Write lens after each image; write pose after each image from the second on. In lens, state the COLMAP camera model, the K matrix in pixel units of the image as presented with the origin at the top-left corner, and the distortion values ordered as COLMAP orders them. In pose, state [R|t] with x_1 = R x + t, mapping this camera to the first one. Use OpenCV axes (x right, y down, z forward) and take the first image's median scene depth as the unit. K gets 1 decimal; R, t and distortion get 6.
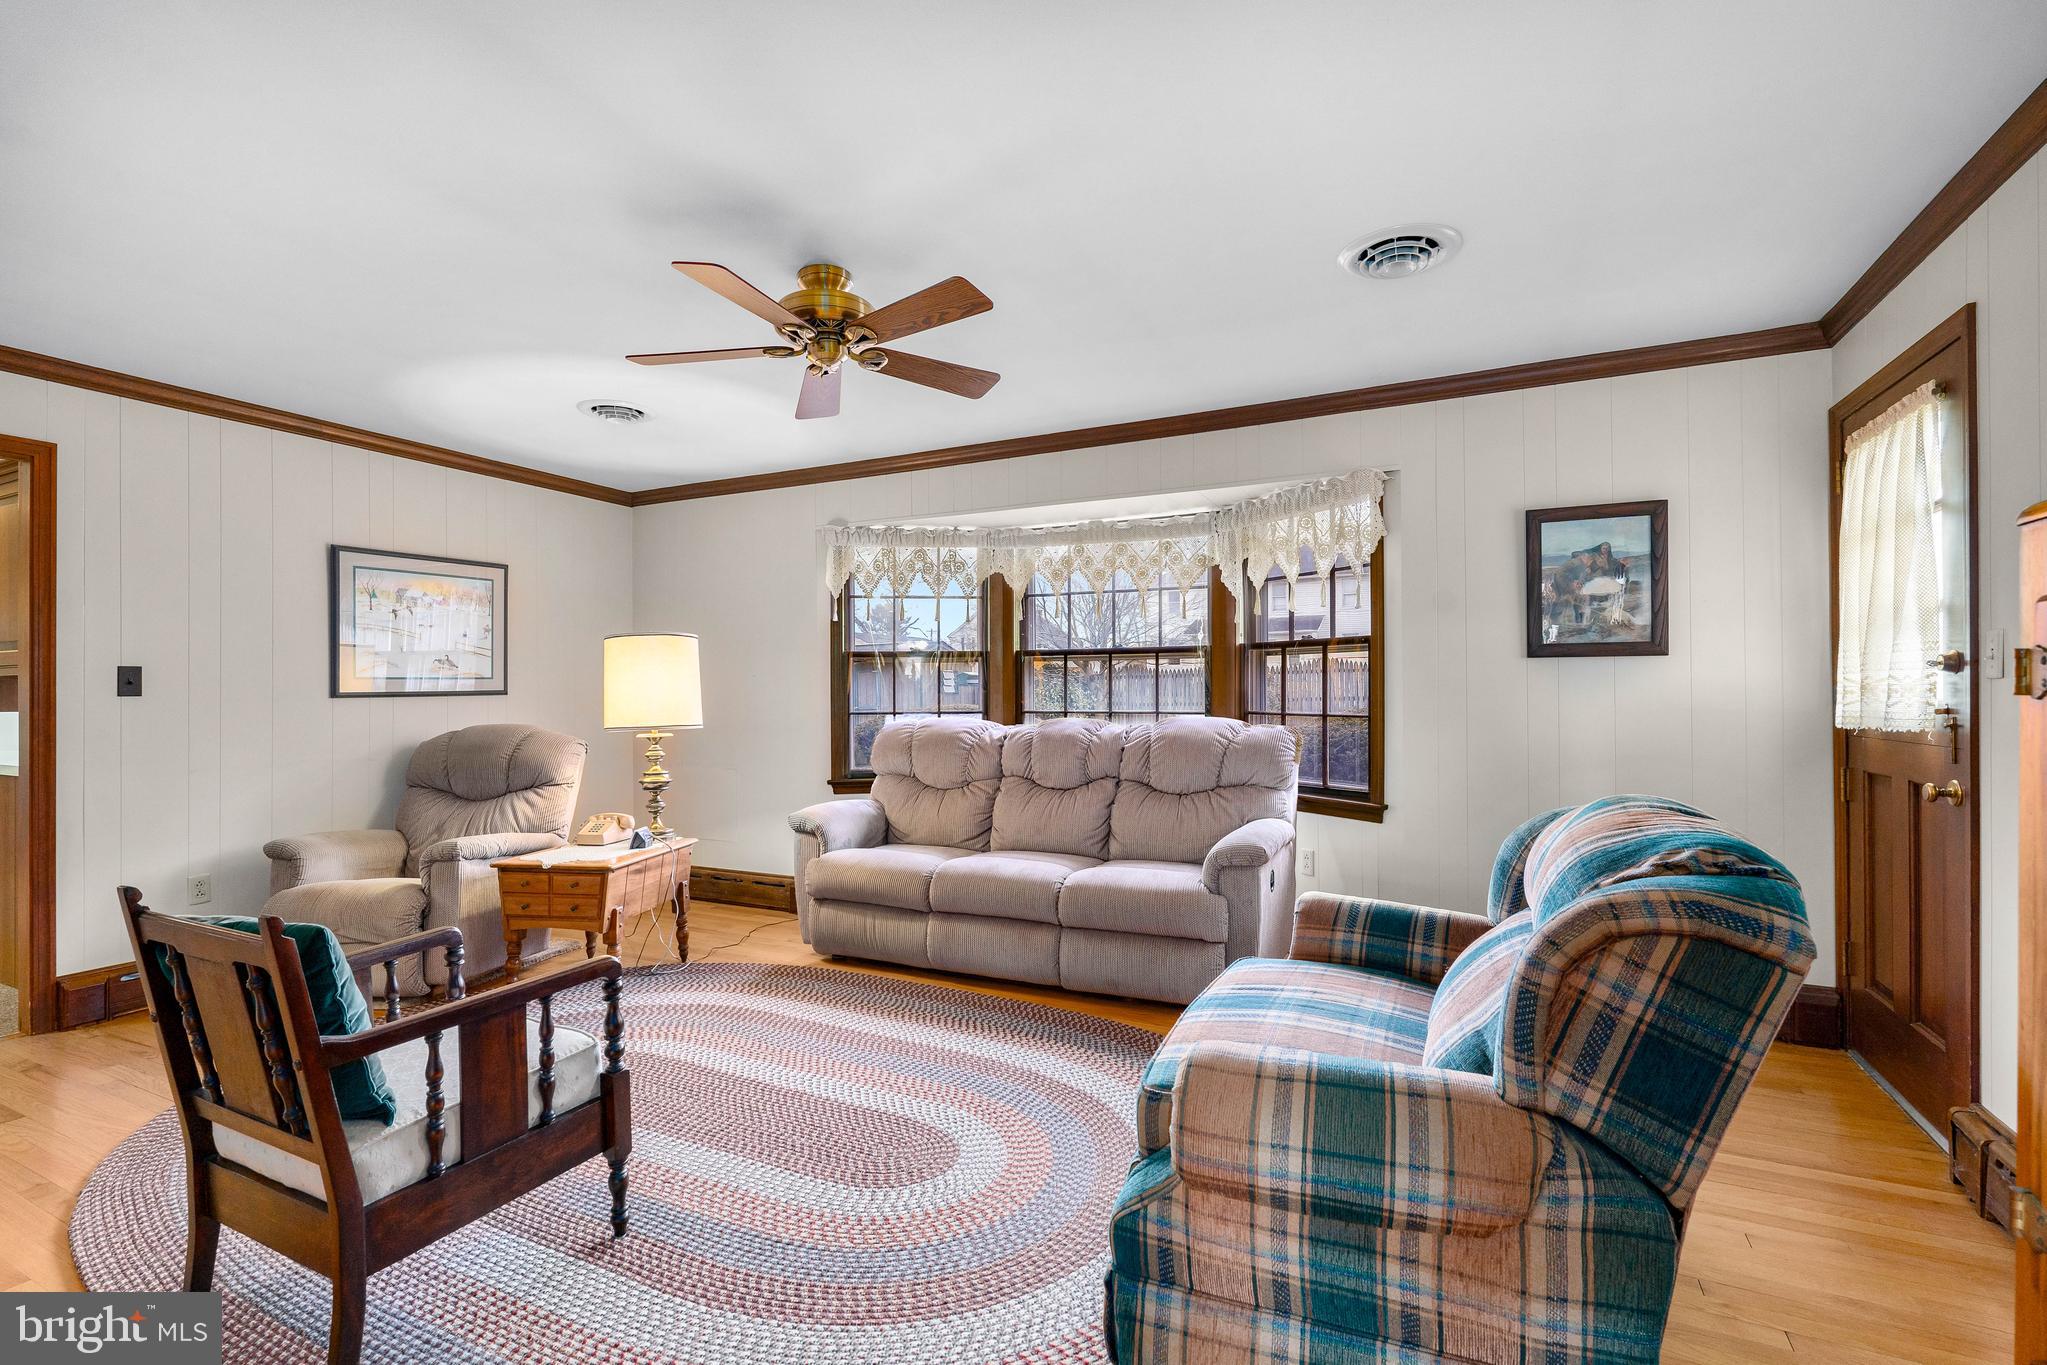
lens RADIAL K [[899.8, 0, 1026.6], [0, 899.8, 697.6], [0, 0, 1]] dist [-0.000092, -0.000094]
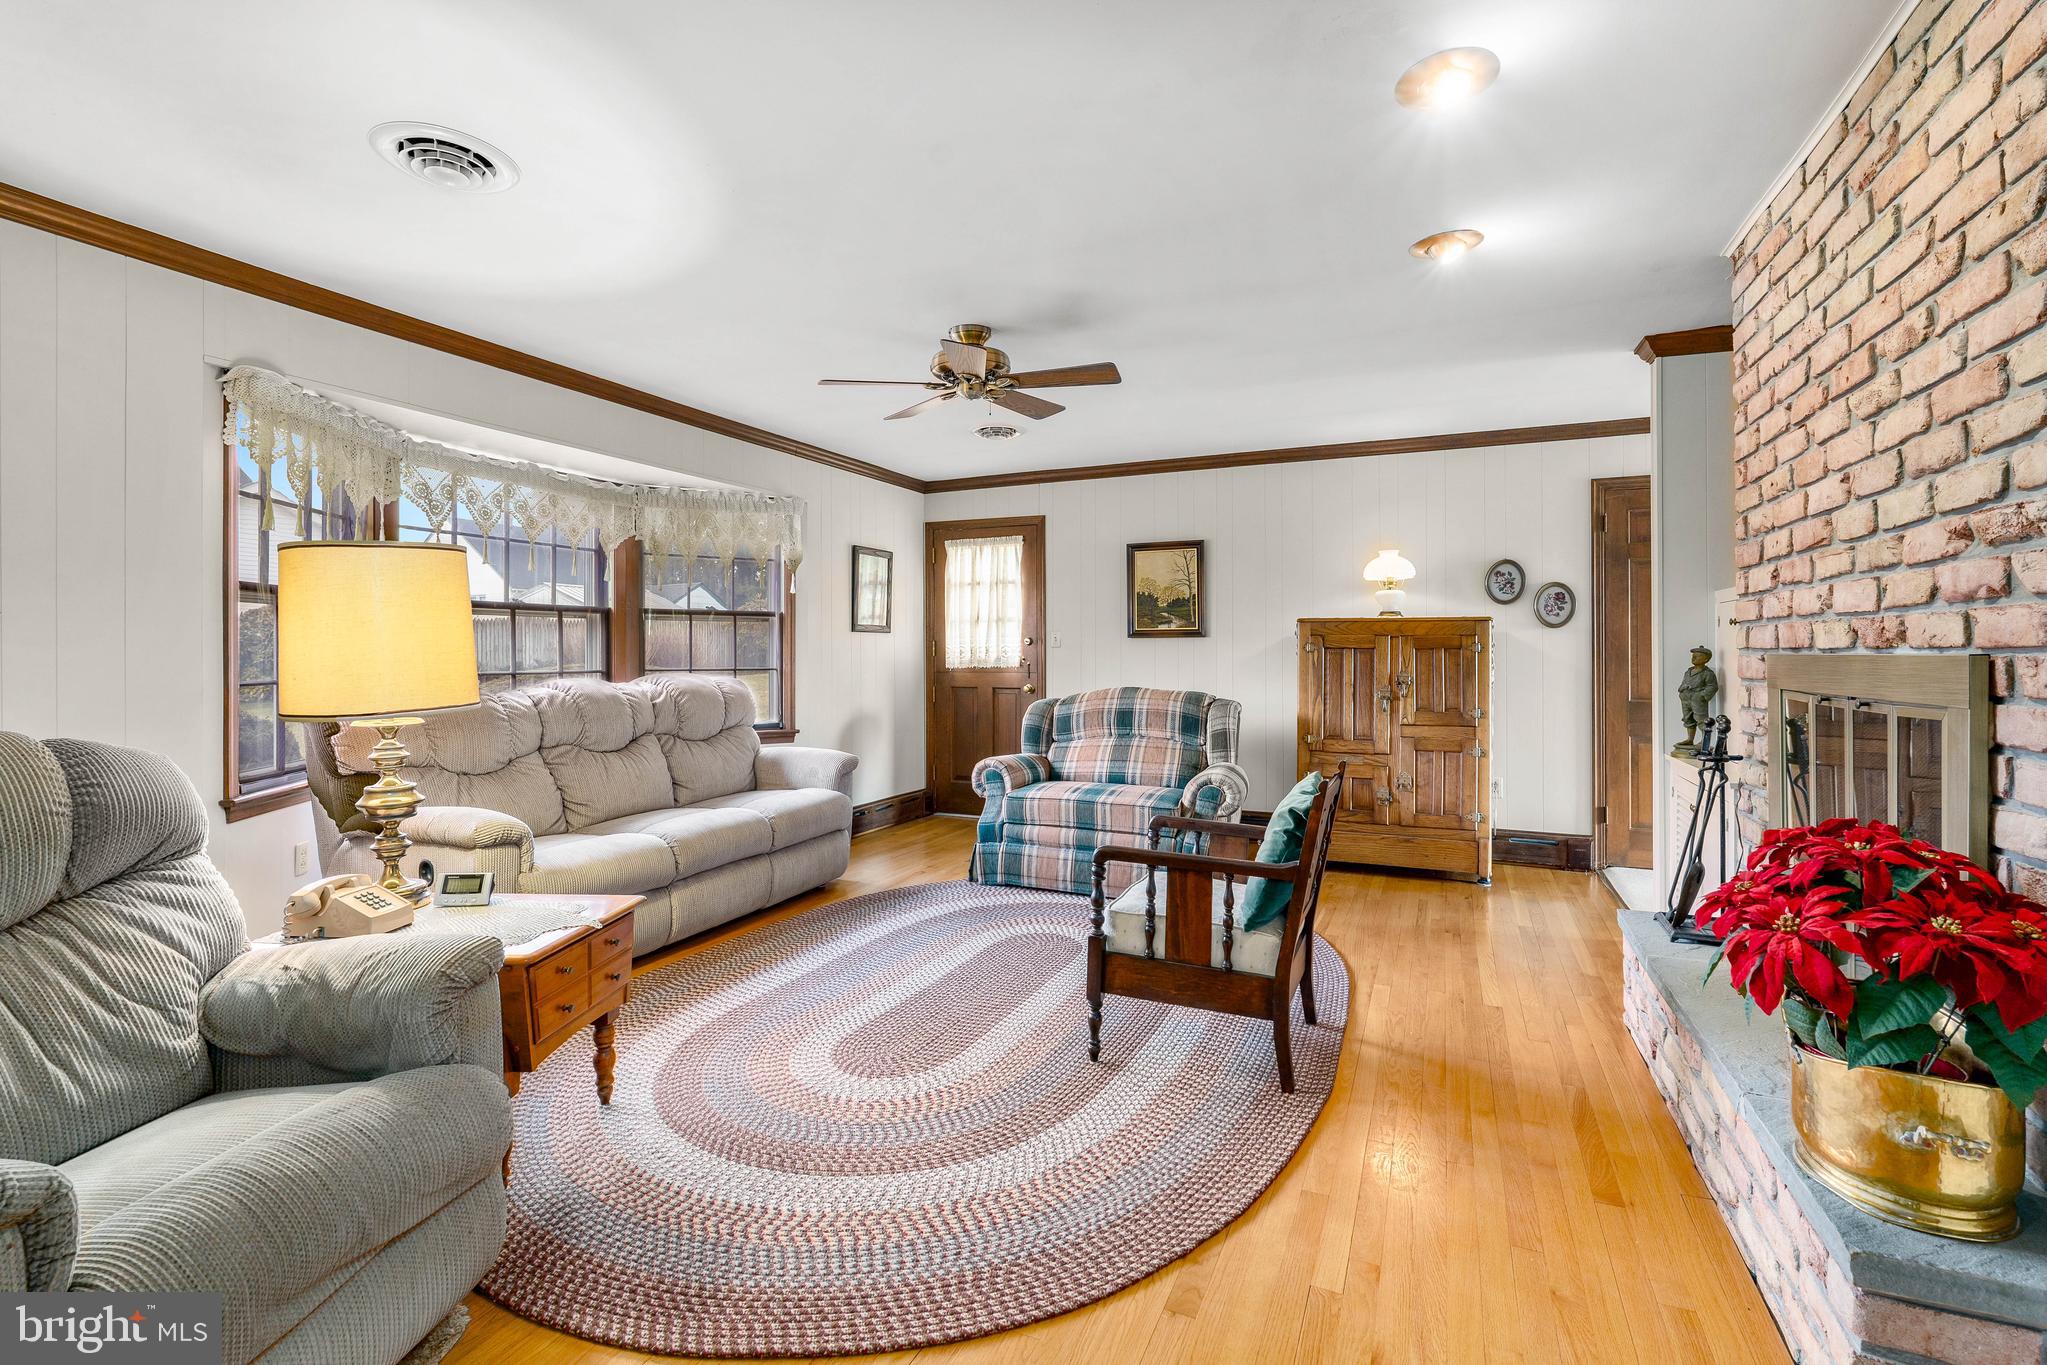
lens RADIAL K [[917.7, 0, 1026.8], [0, 917.7, 677.7], [0, 0, 1]] dist [-0.001488, -0.000785]
pose [[-0.032396, -0.024443, 0.999176, -1.097829], [0.004241, 0.999689, 0.024594, 0.001151], [-0.999466, 0.005035, -0.032282, 0.678113]]
